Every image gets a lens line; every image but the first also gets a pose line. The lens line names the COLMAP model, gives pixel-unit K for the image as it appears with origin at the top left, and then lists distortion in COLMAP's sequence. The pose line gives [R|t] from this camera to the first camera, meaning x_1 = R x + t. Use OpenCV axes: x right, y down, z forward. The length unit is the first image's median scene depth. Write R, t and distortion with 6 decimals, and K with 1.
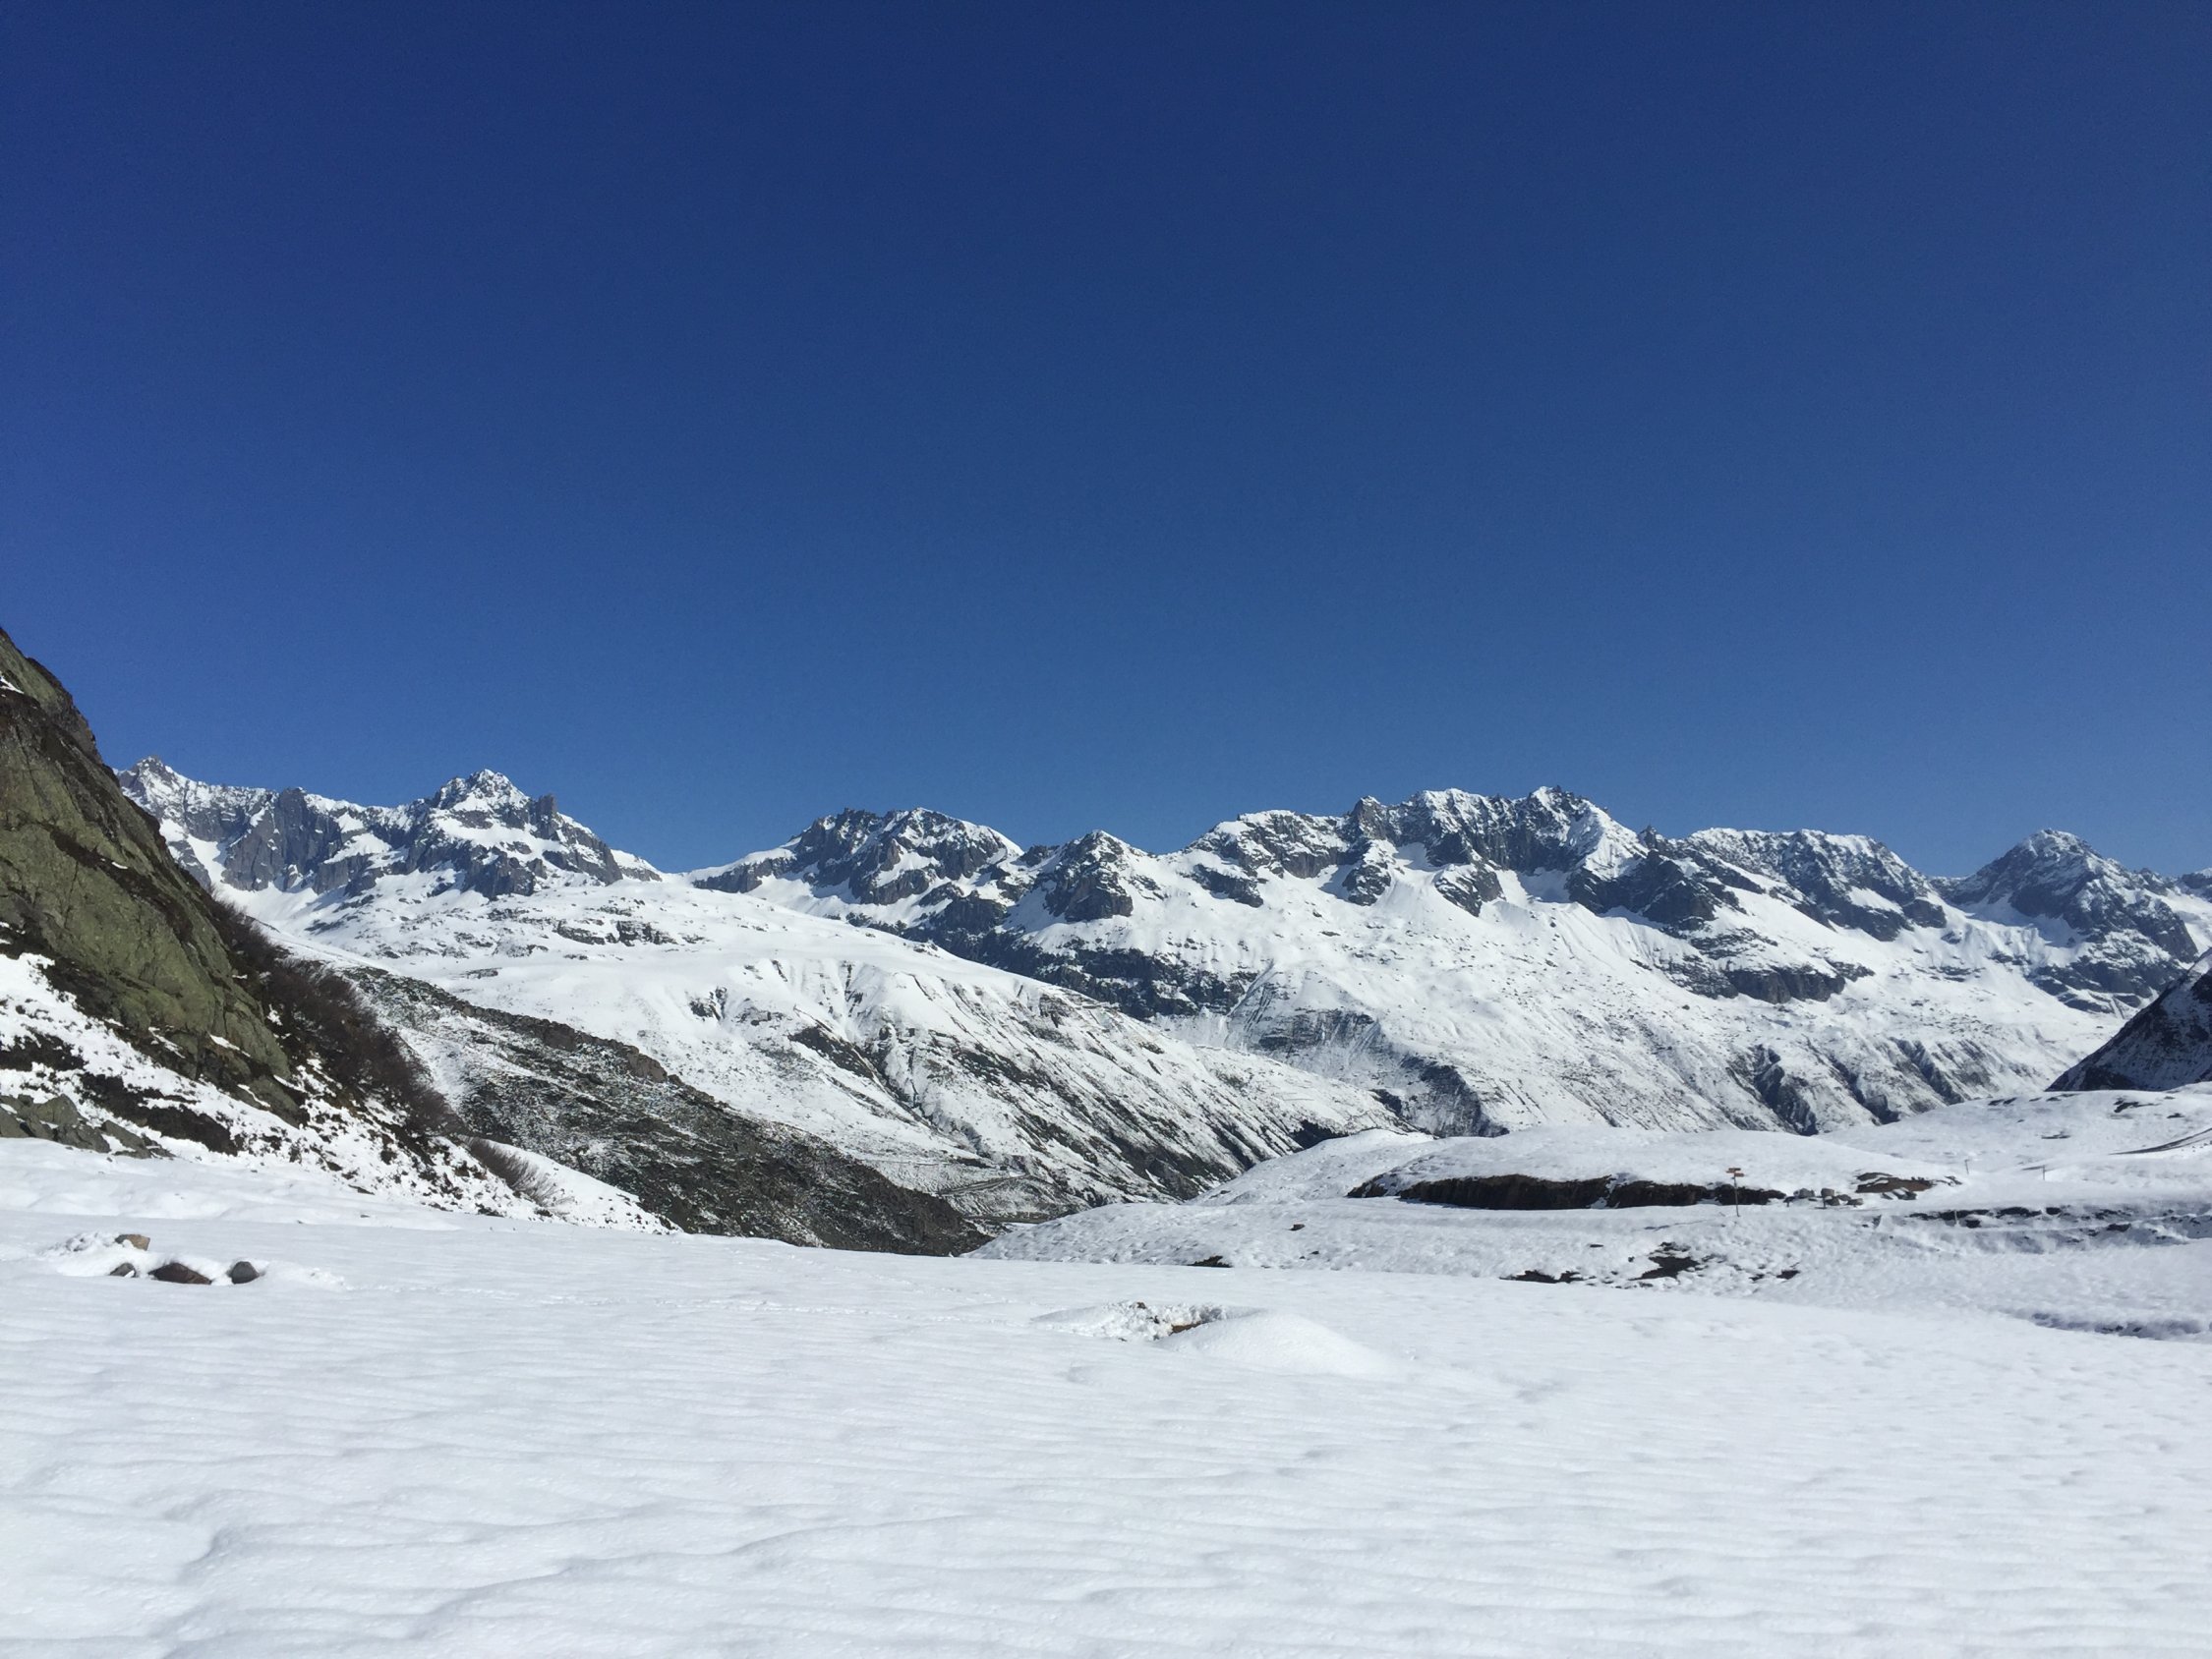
lens RADIAL K [[1884.4, 0, 1106.0], [0, 1884.4, 829.5], [0, 0, 1]] dist [0.076922, -0.083375]
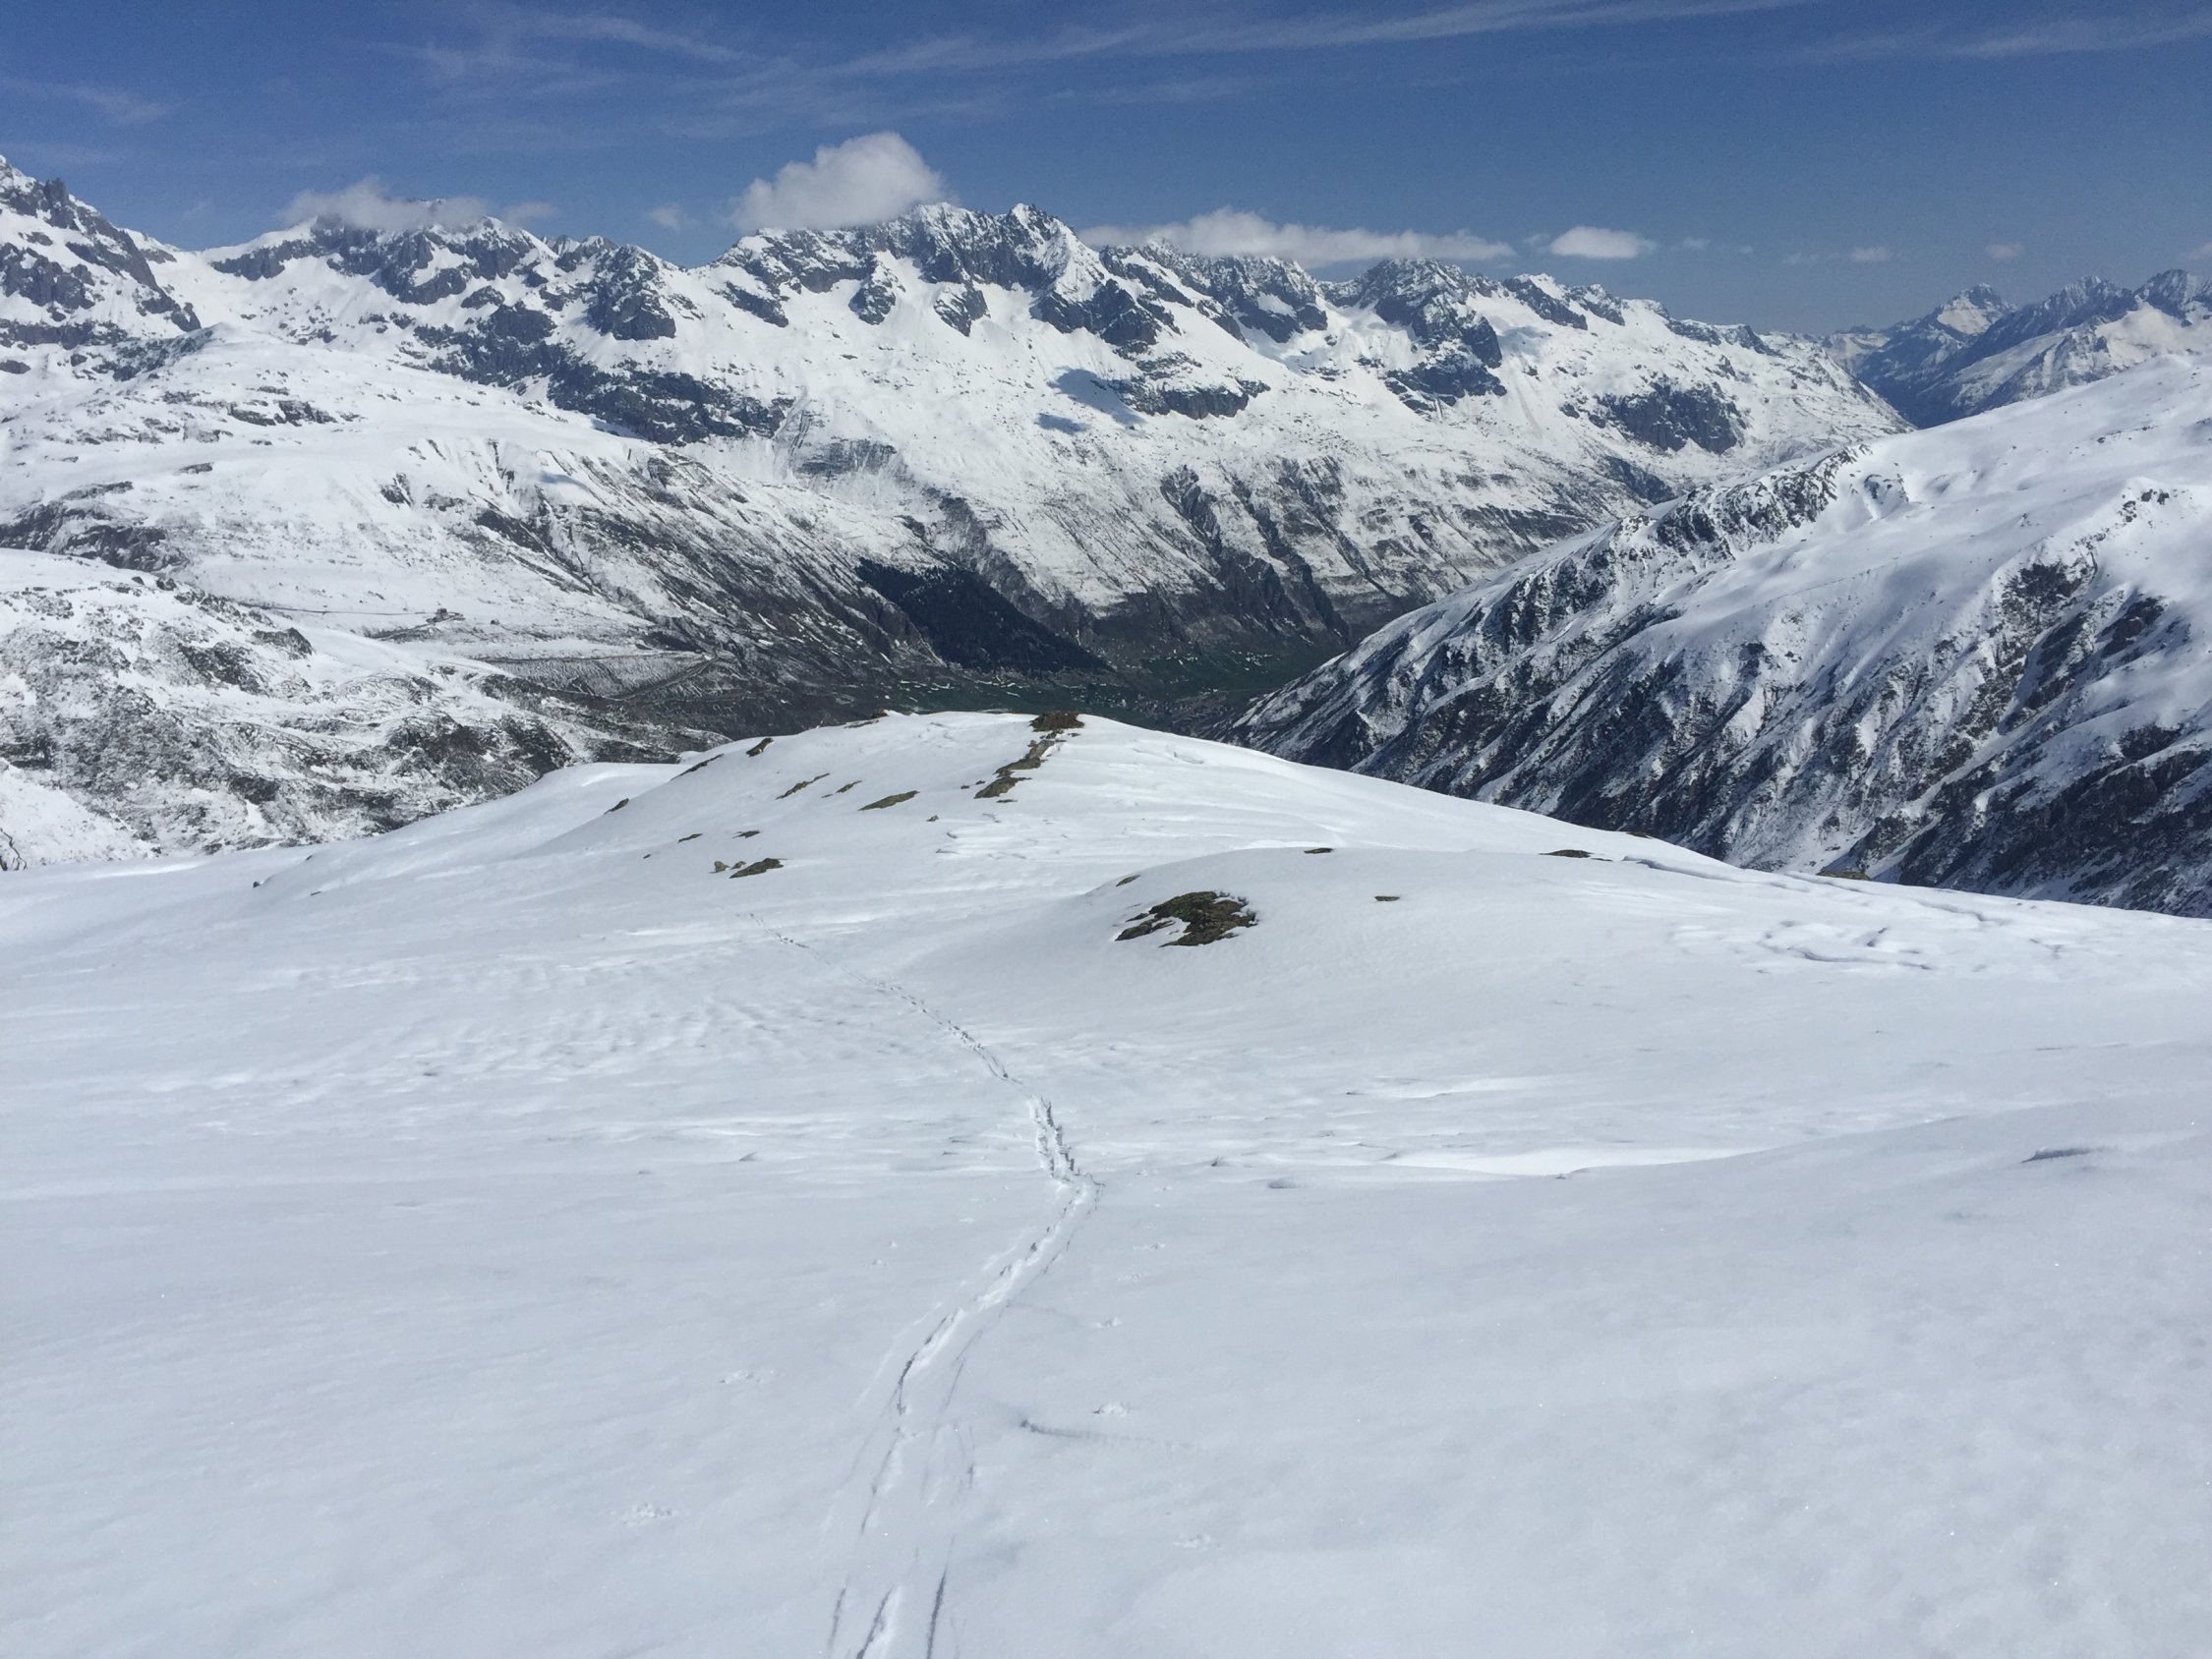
lens RADIAL K [[1884.4, 0, 1106.0], [0, 1884.4, 829.5], [0, 0, 1]] dist [0.076922, -0.083375]
pose [[0.954980, -0.059793, 0.290582, -0.094862], [-0.055572, 0.926086, 0.373197, -0.128692], [-0.291419, -0.372544, 0.881071, -0.210451]]
